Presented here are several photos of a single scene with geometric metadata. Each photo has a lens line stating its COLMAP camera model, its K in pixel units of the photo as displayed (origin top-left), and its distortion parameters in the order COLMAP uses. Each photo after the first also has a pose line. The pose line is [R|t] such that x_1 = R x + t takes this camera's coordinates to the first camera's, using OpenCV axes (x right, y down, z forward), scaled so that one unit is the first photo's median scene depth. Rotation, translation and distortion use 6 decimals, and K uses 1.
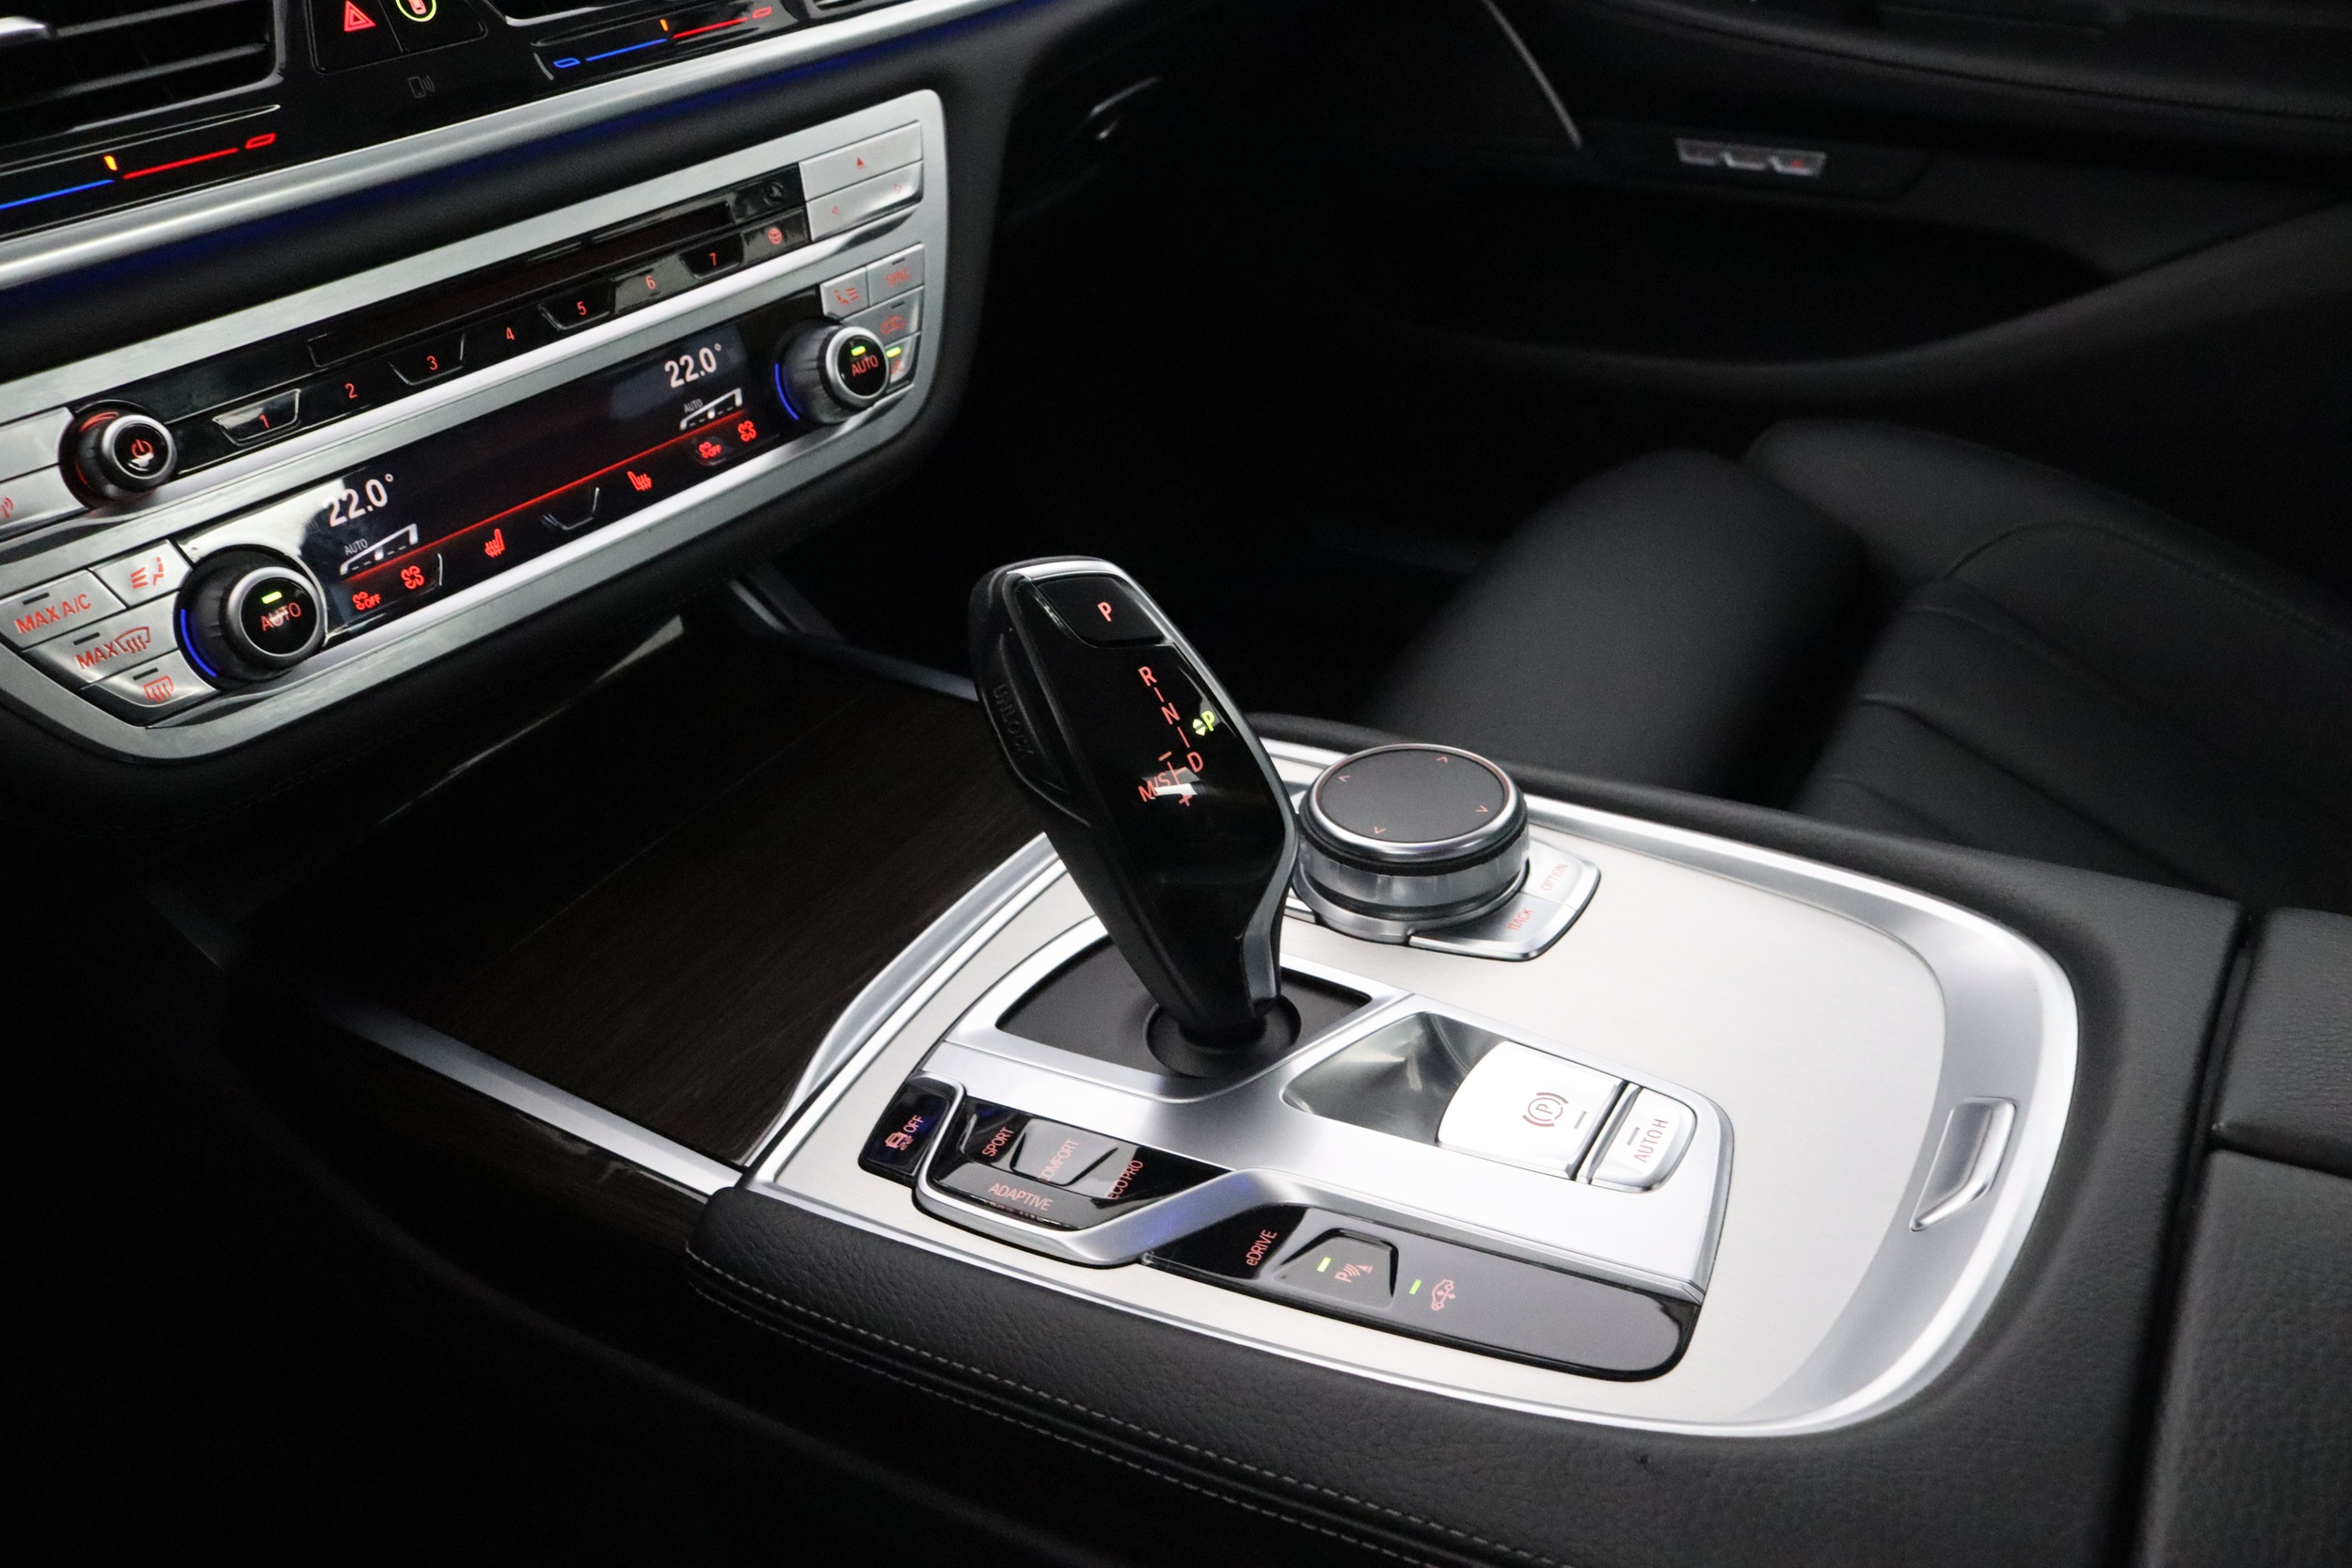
lens RADIAL K [[1925.7, 0, 1148.9], [0, 1925.7, 812.2], [0, 0, 1]] dist [-0.165365, 0.131865]
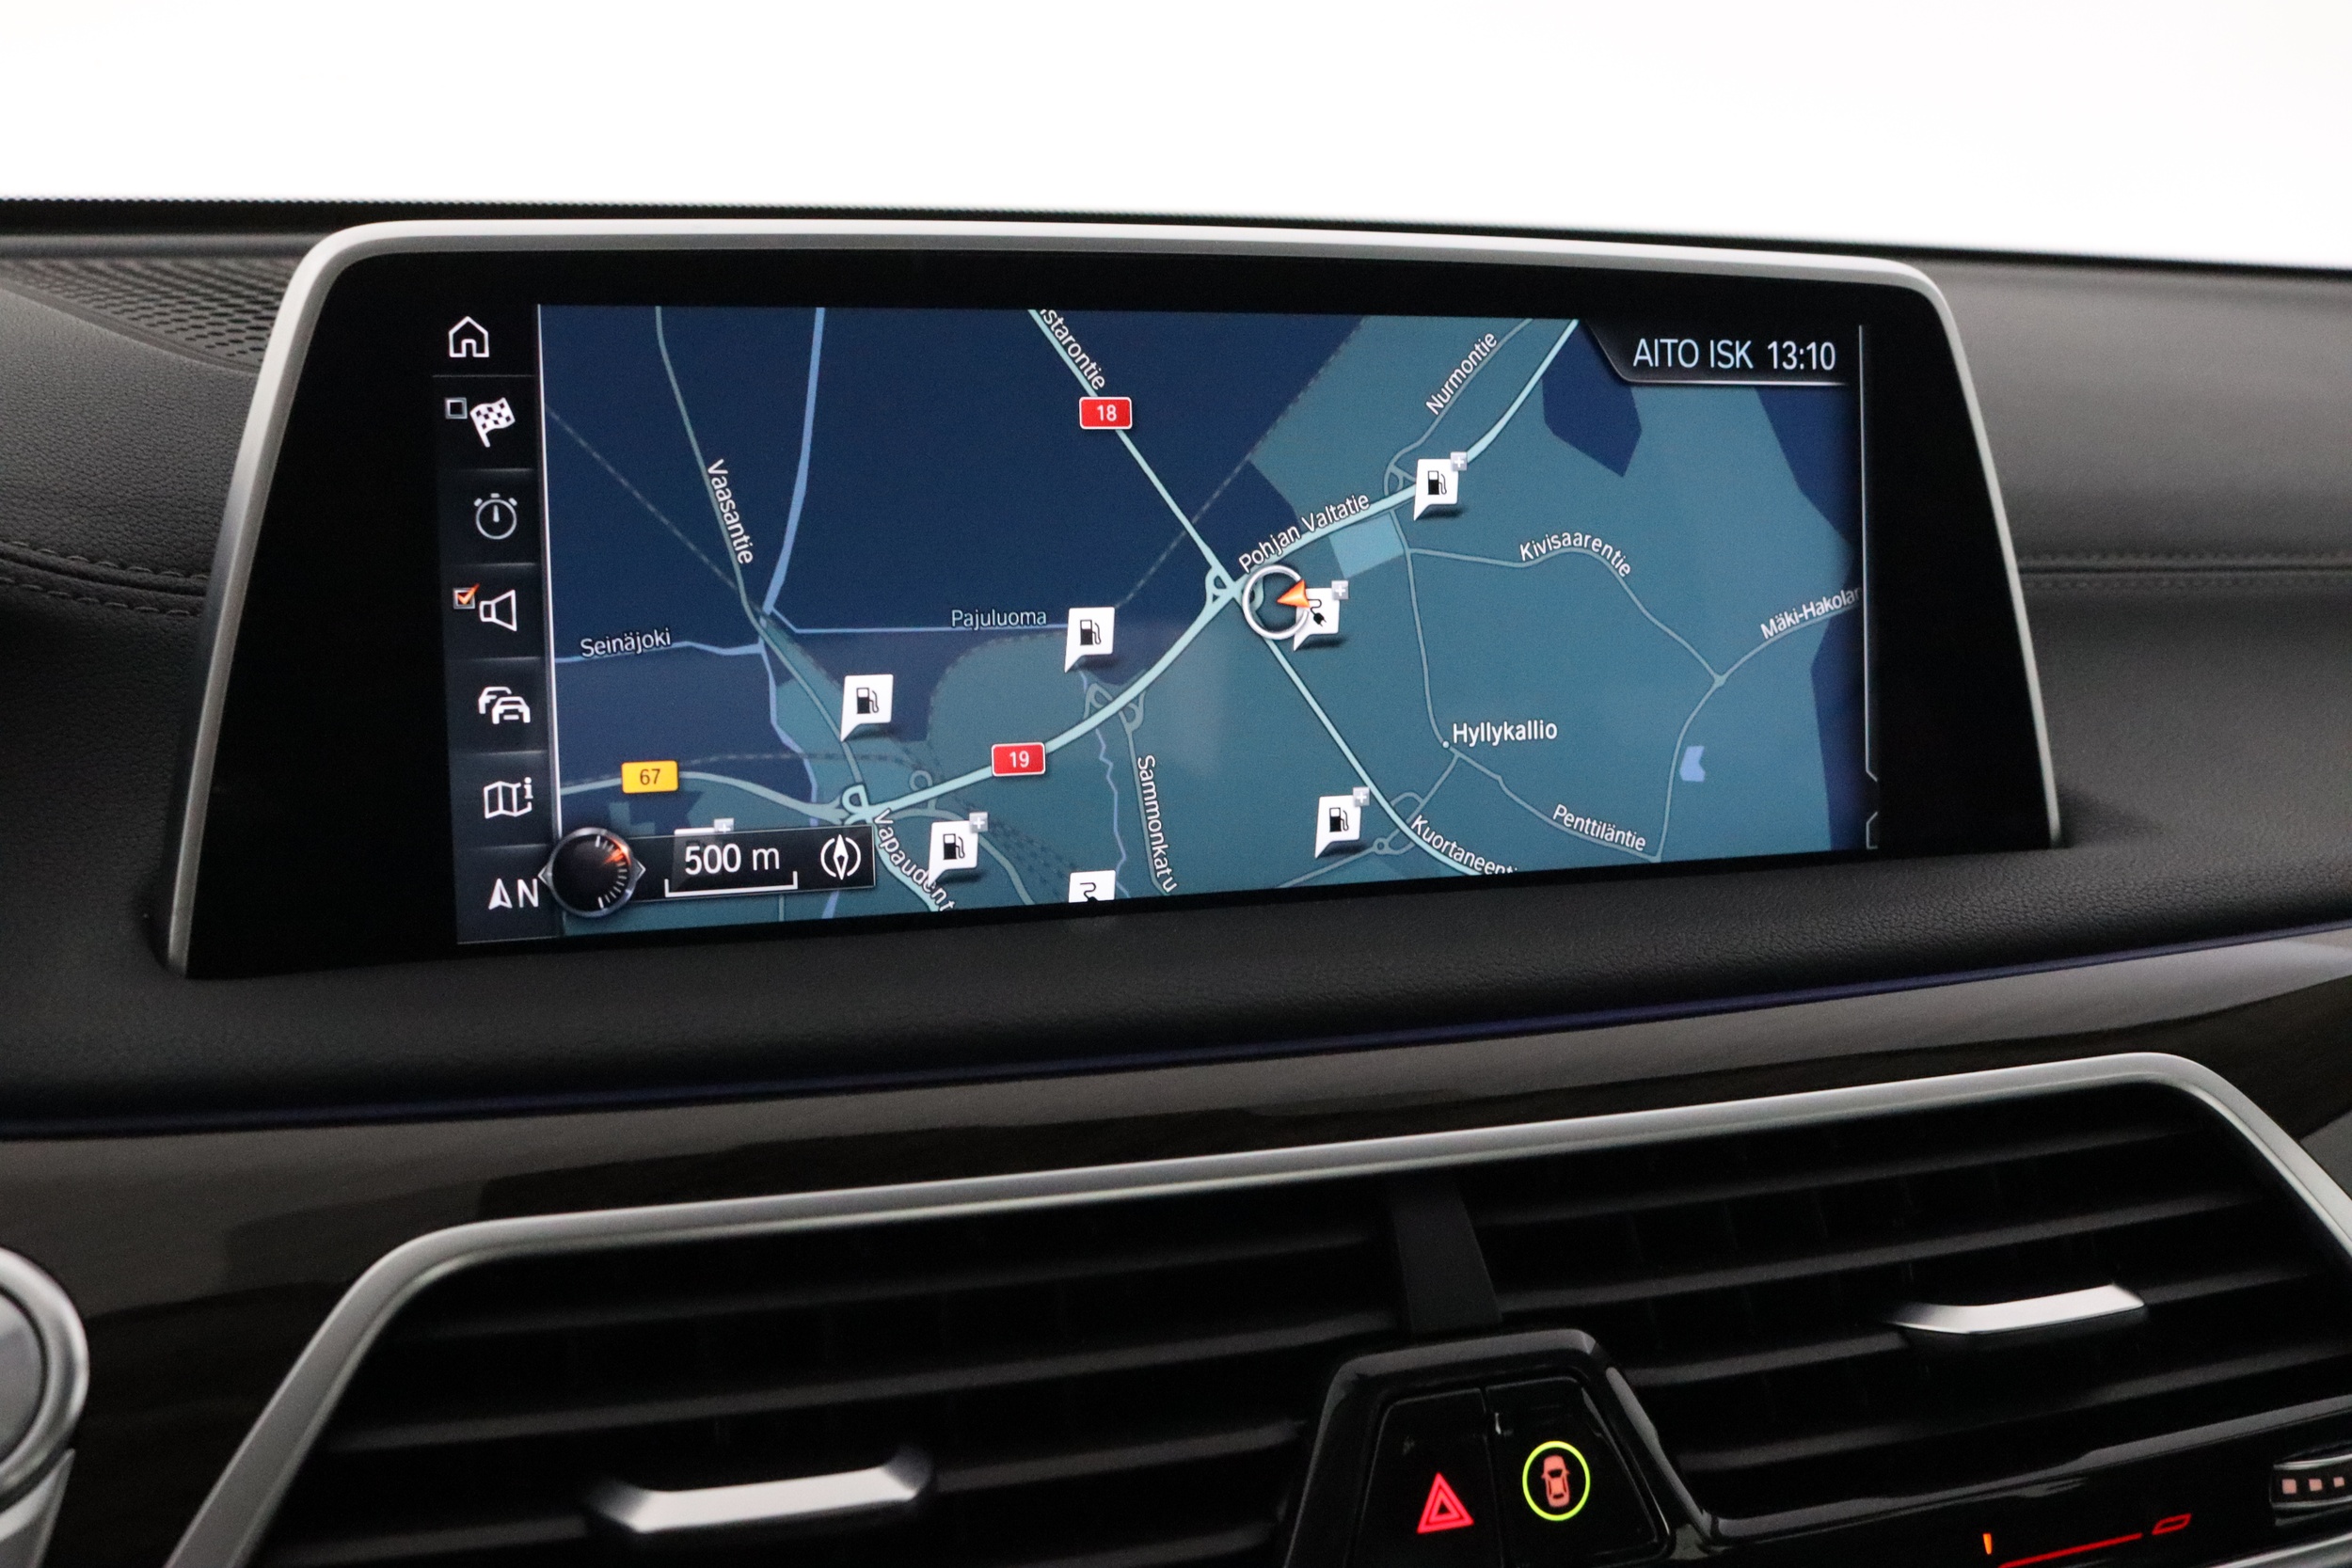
lens RADIAL K [[2681.7, 0, 1166.1], [0, 2681.7, 797.6], [0, 0, 1]] dist [-0.107090, 0.012675]
pose [[0.868632, 0.193610, -0.456064, -0.161410], [-0.332791, 0.909926, -0.247557, -0.349011], [0.367055, 0.366810, 0.854822, 0.196507]]
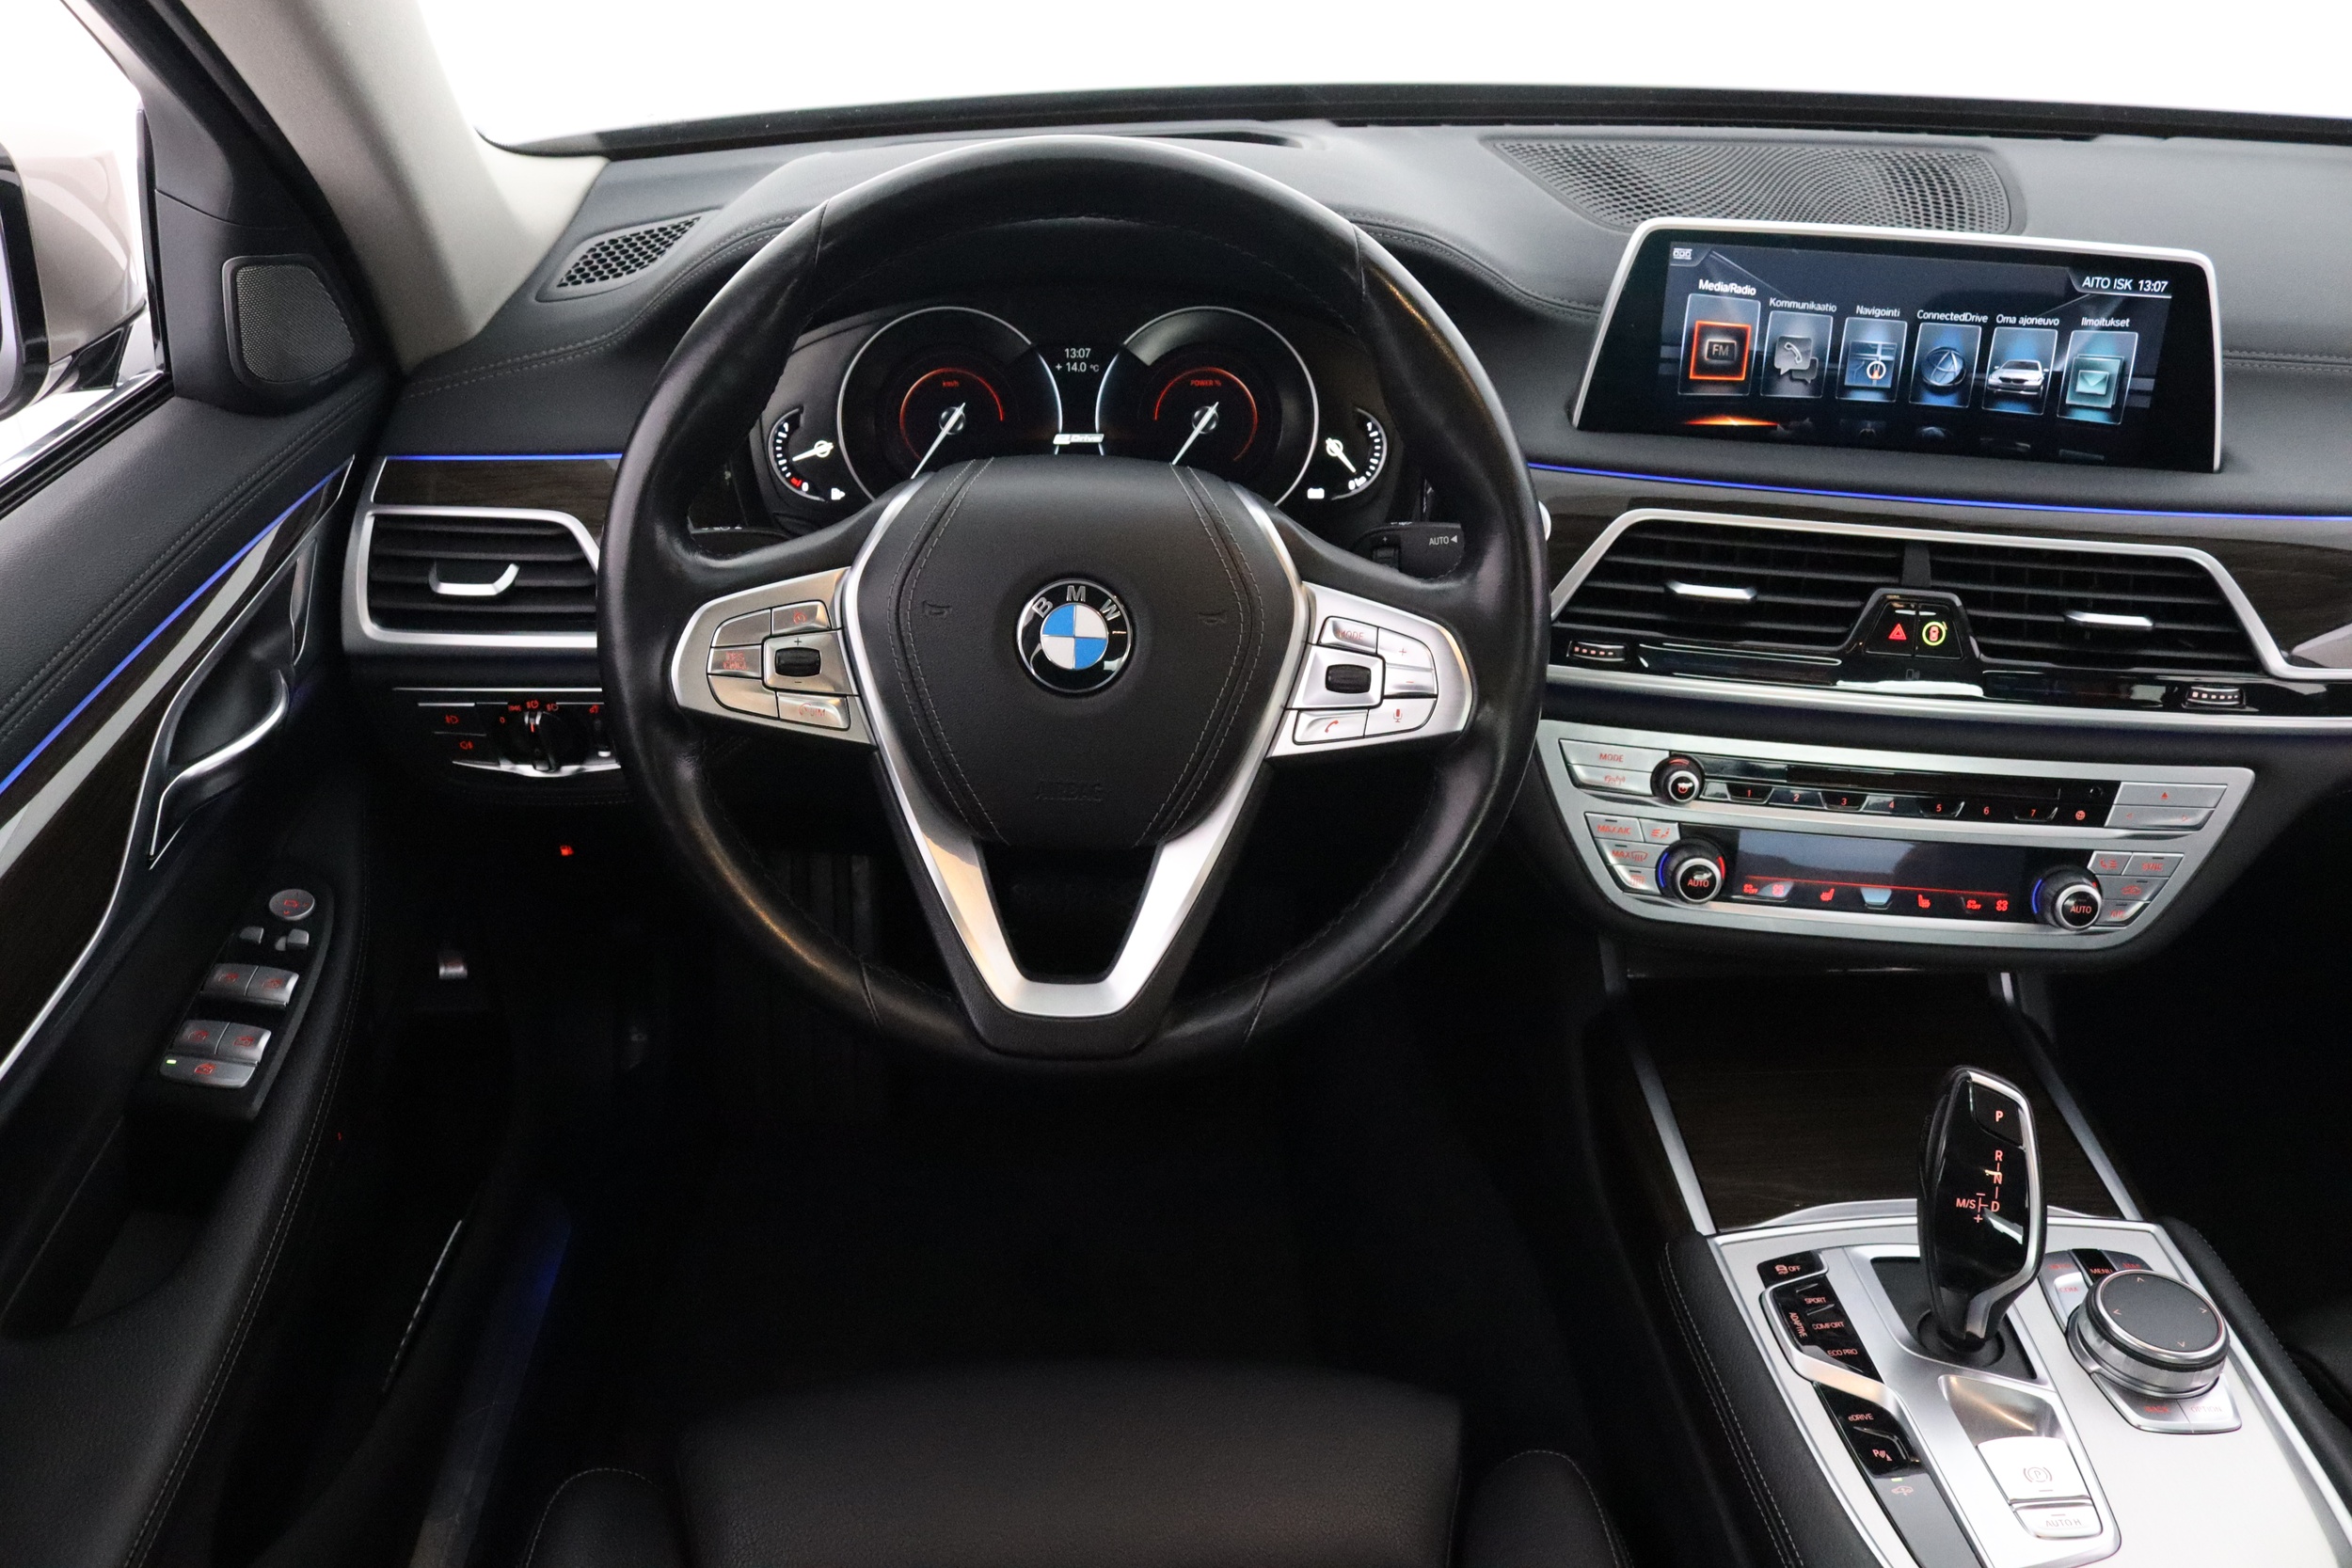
lens RADIAL K [[1925.7, 0, 1148.9], [0, 1925.7, 812.2], [0, 0, 1]] dist [-0.165365, 0.131865]
pose [[0.538076, 0.491242, -0.684950, 0.514999], [-0.486300, 0.844656, 0.223760, -0.288882], [0.688467, 0.212691, 0.693380, -0.758053]]
